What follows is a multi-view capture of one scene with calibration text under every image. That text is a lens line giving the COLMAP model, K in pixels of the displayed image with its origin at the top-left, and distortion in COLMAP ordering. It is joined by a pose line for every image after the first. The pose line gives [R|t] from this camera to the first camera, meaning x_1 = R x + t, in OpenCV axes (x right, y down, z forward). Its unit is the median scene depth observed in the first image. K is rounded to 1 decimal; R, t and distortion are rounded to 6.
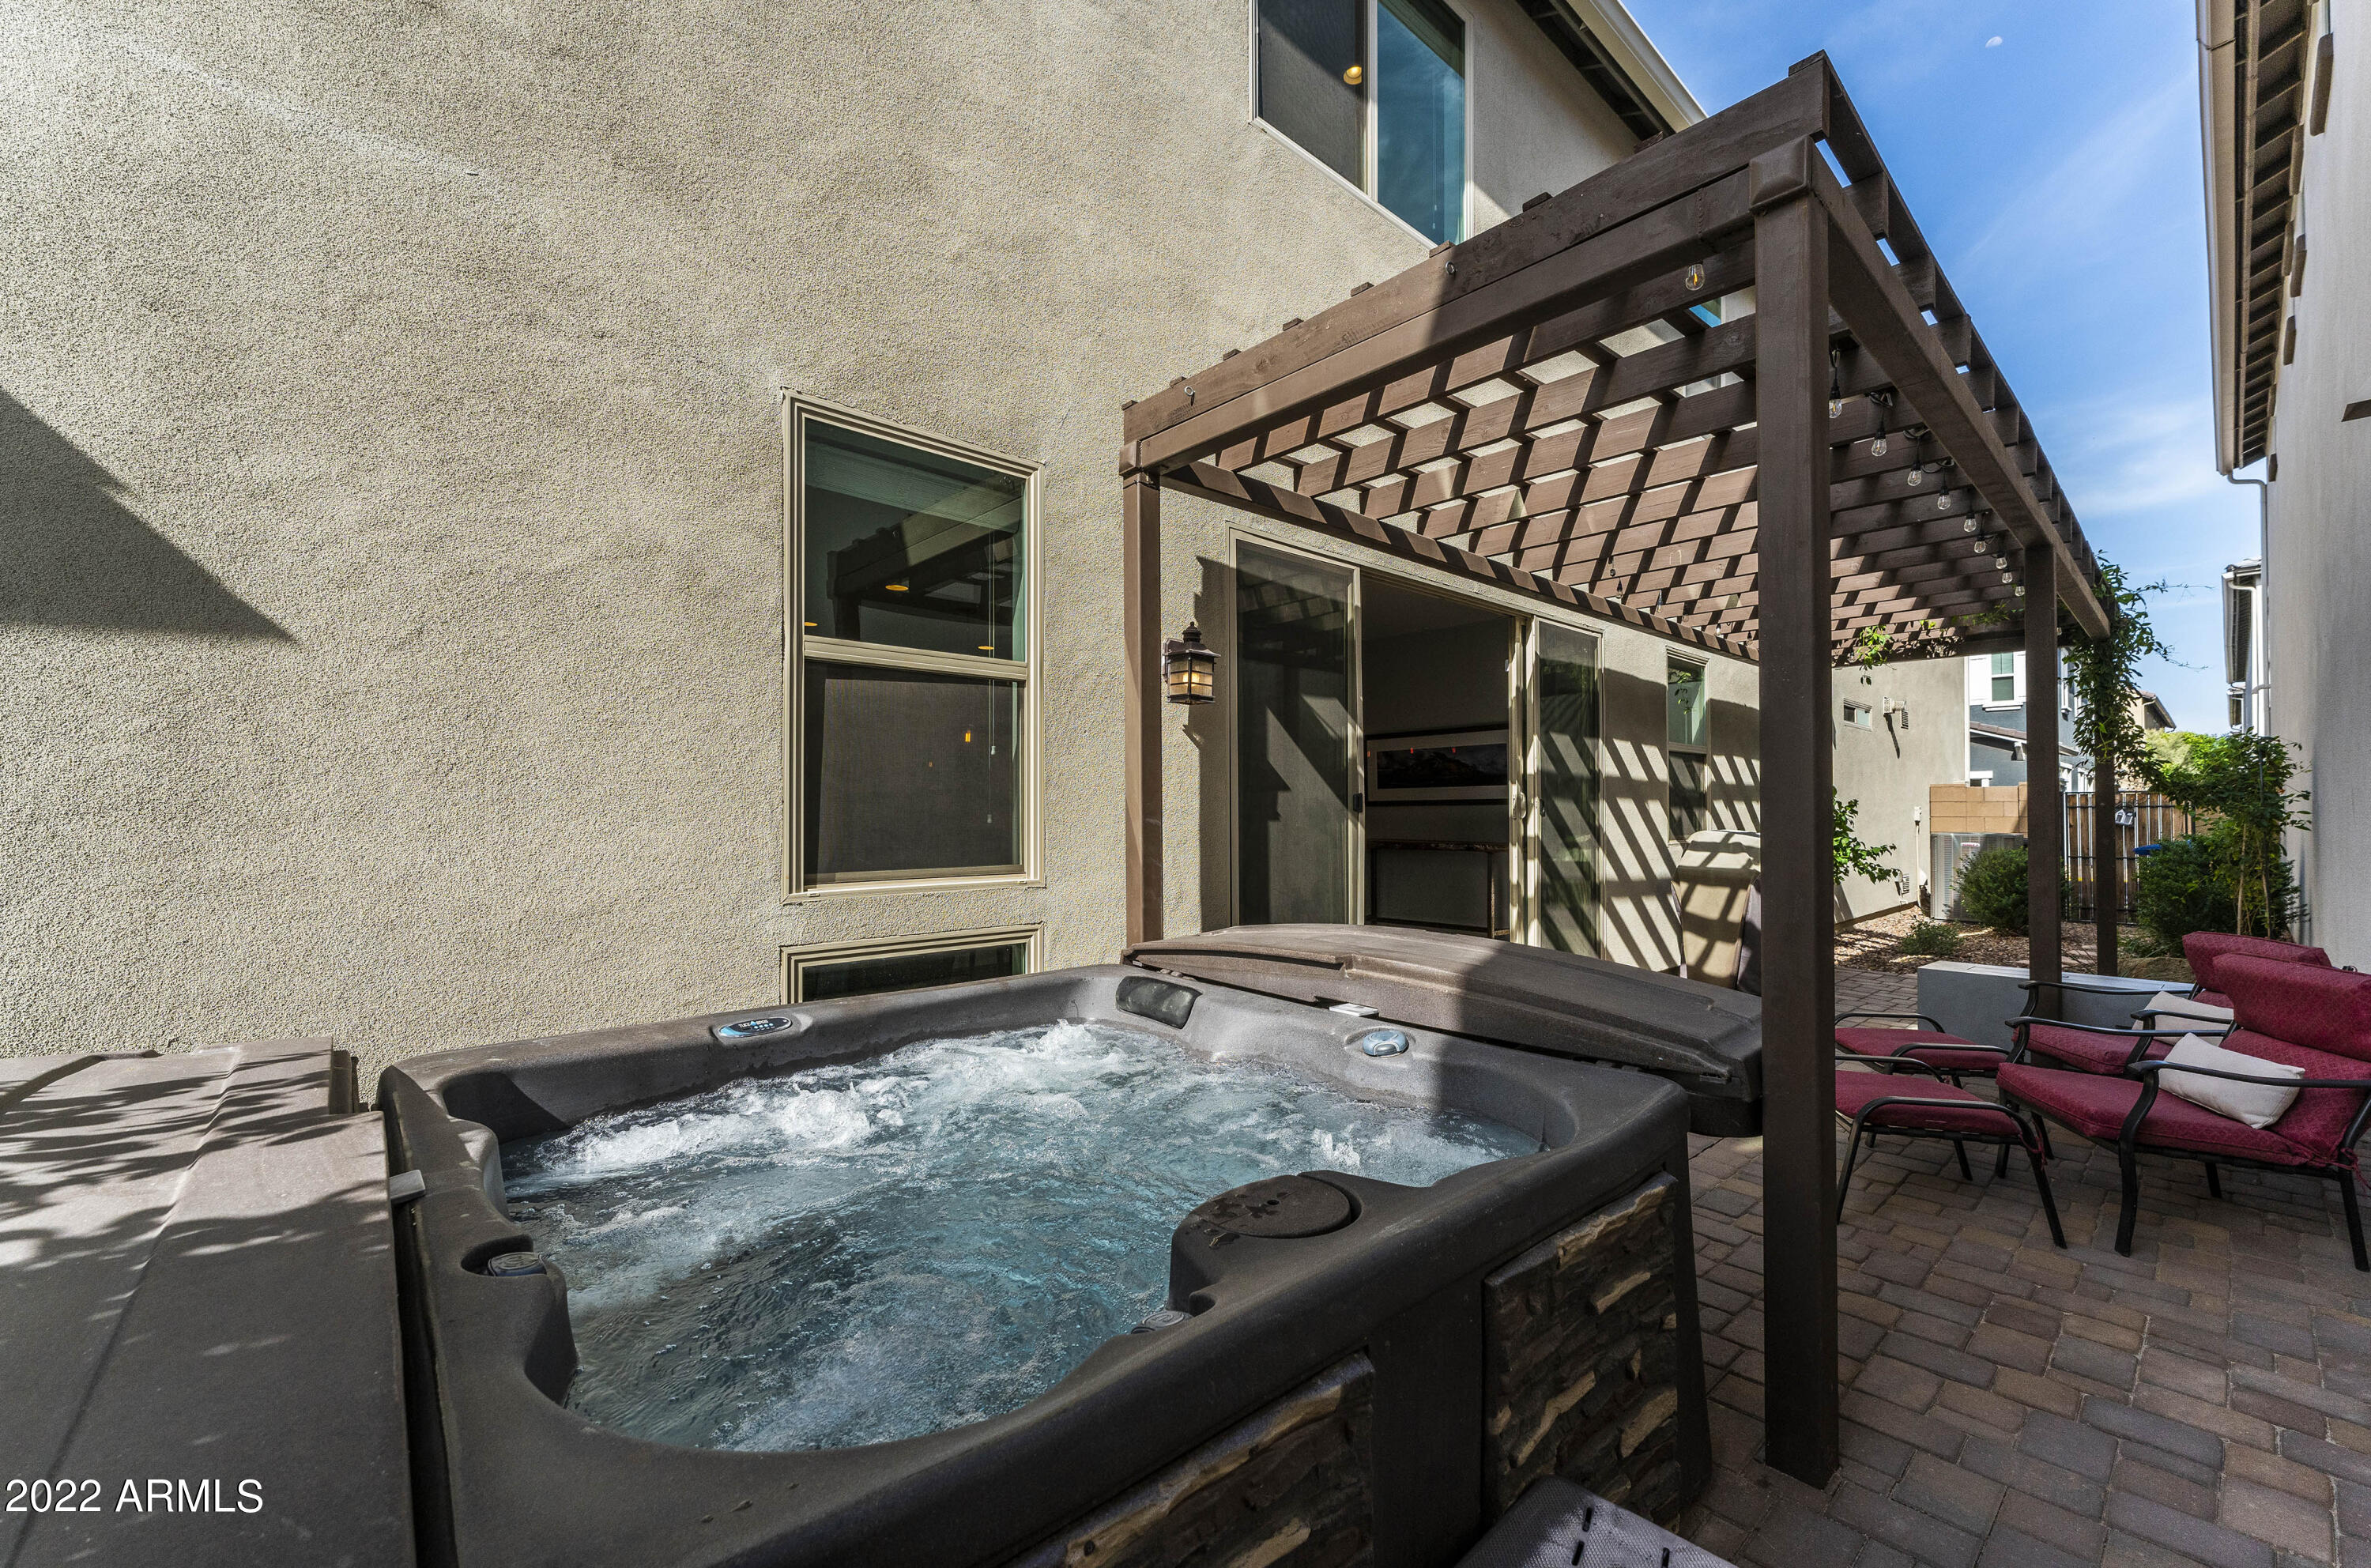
lens RADIAL K [[943.1, 0, 1180.4], [0, 943.1, 795.6], [0, 0, 1]] dist [-0.007493, 0.000353]
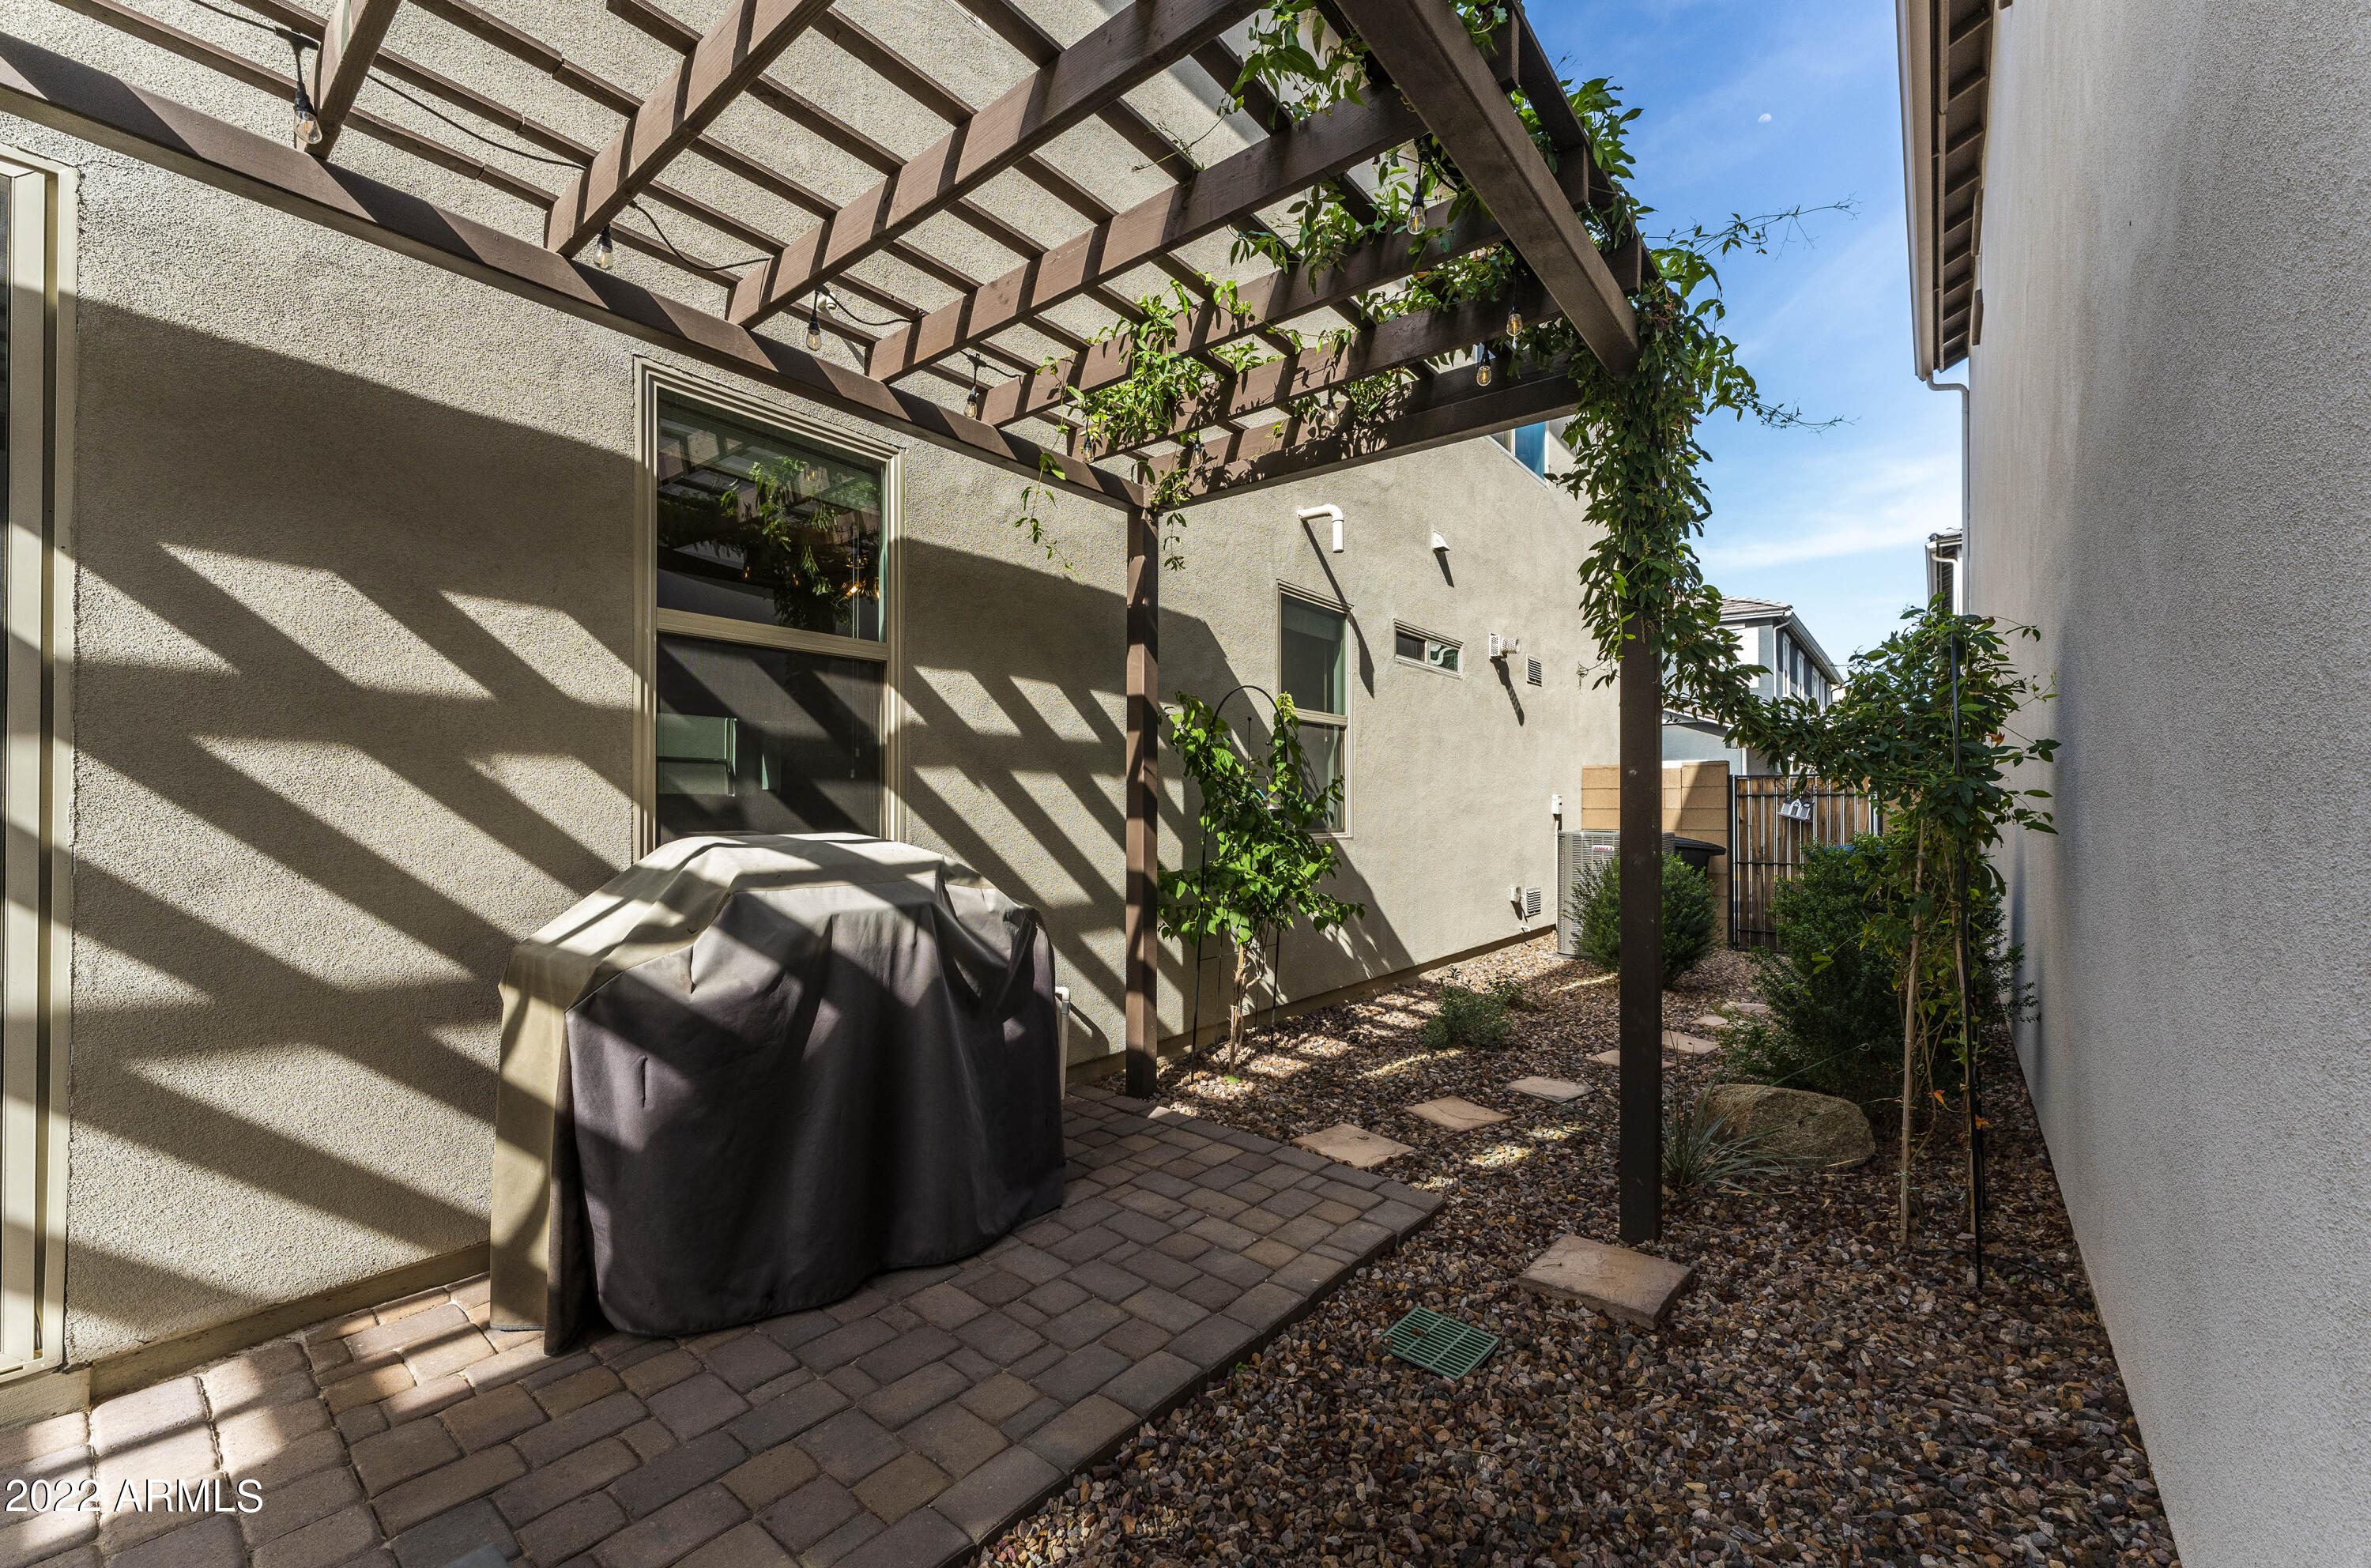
lens RADIAL K [[943.1, 0, 1189.2], [0, 943.1, 793.4], [0, 0, 1]] dist [-0.007493, 0.000353]
pose [[0.985595, 0.005856, 0.169019, 0.450063], [-0.006692, 0.999968, 0.004376, 0.011667], [-0.168988, -0.005444, 0.985603, 0.387200]]
